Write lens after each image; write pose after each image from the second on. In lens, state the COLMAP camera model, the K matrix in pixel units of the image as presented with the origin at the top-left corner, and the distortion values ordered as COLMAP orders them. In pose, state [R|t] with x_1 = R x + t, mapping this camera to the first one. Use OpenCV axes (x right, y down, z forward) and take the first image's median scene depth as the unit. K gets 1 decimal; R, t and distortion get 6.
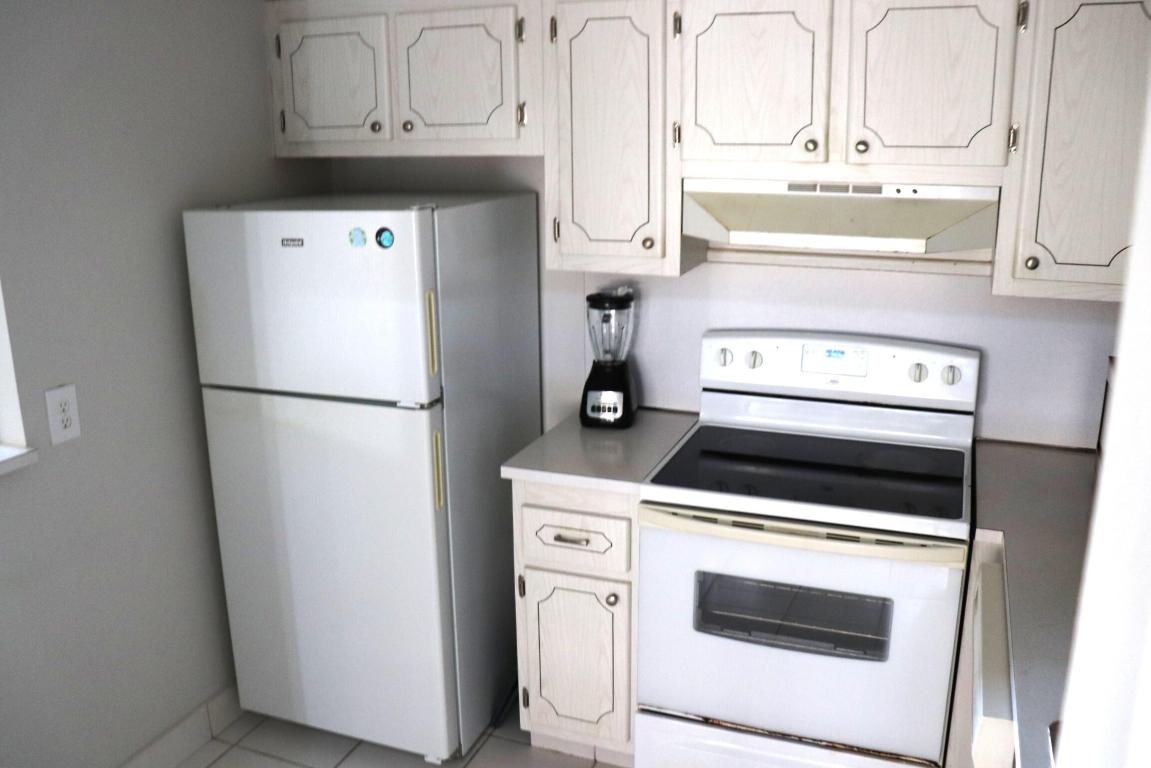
lens RADIAL K [[955.0, 0, 568.6], [0, 955.0, 384.3], [0, 0, 1]] dist [-0.155525, 0.092629]
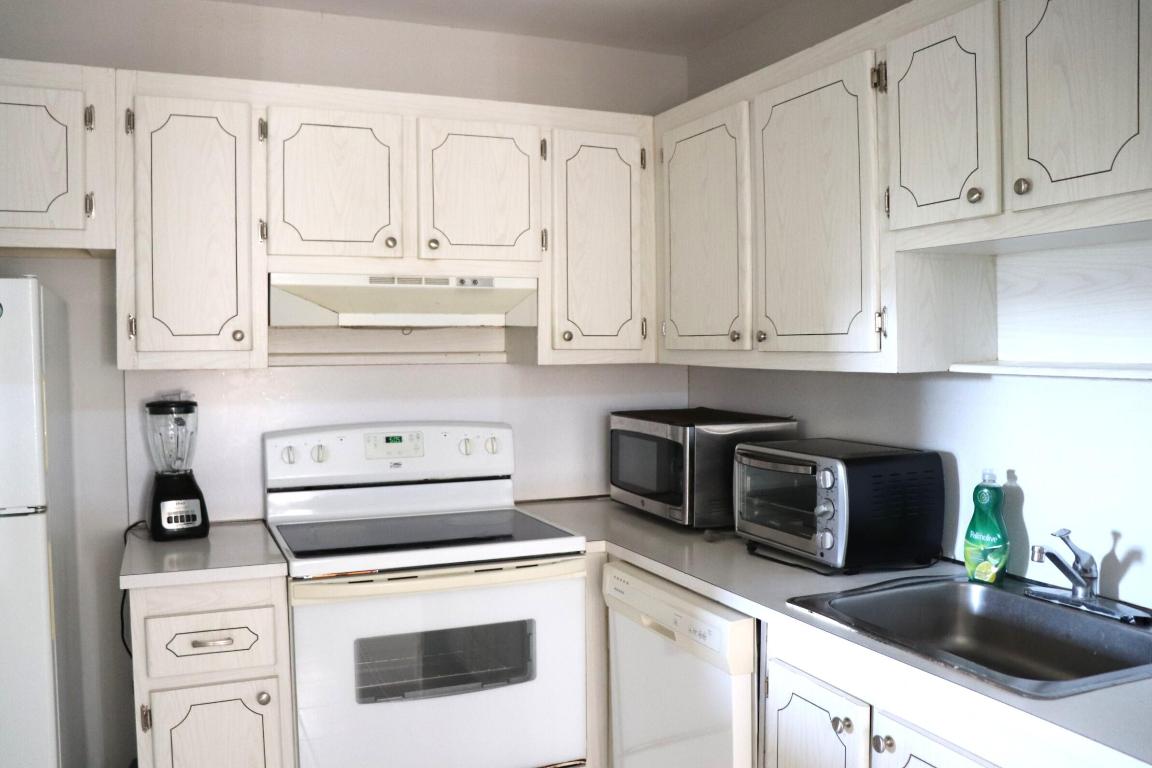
lens RADIAL K [[955.9, 0, 556.9], [0, 955.9, 389.4], [0, 0, 1]] dist [-0.155525, 0.092629]
pose [[0.715586, -0.021778, 0.698185, -0.394559], [0.180327, 0.971393, -0.154521, 0.129722], [-0.674847, 0.236475, 0.699043, 0.096413]]
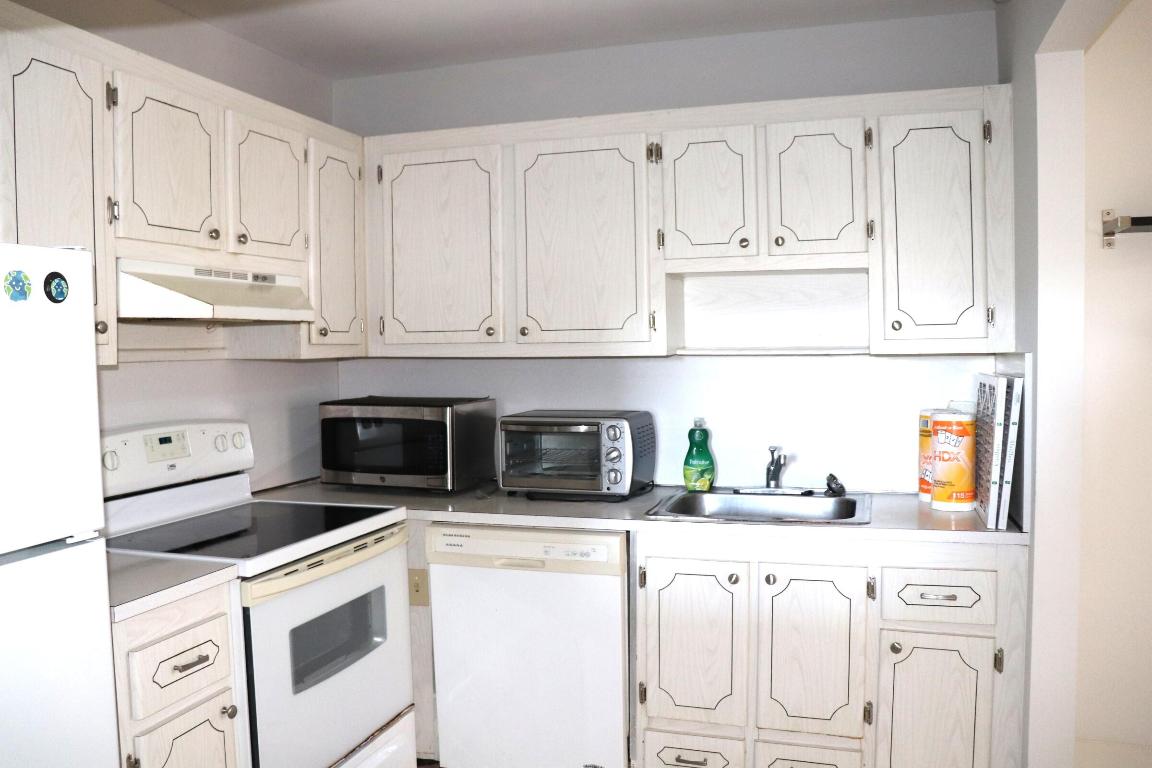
lens RADIAL K [[955.9, 0, 567.4], [0, 955.9, 384.3], [0, 0, 1]] dist [-0.155525, 0.092629]
pose [[-0.059714, -0.027219, 0.997844, -0.851334], [0.275852, 0.960251, 0.042701, -0.014927], [-0.959344, 0.277807, -0.049833, 0.682574]]
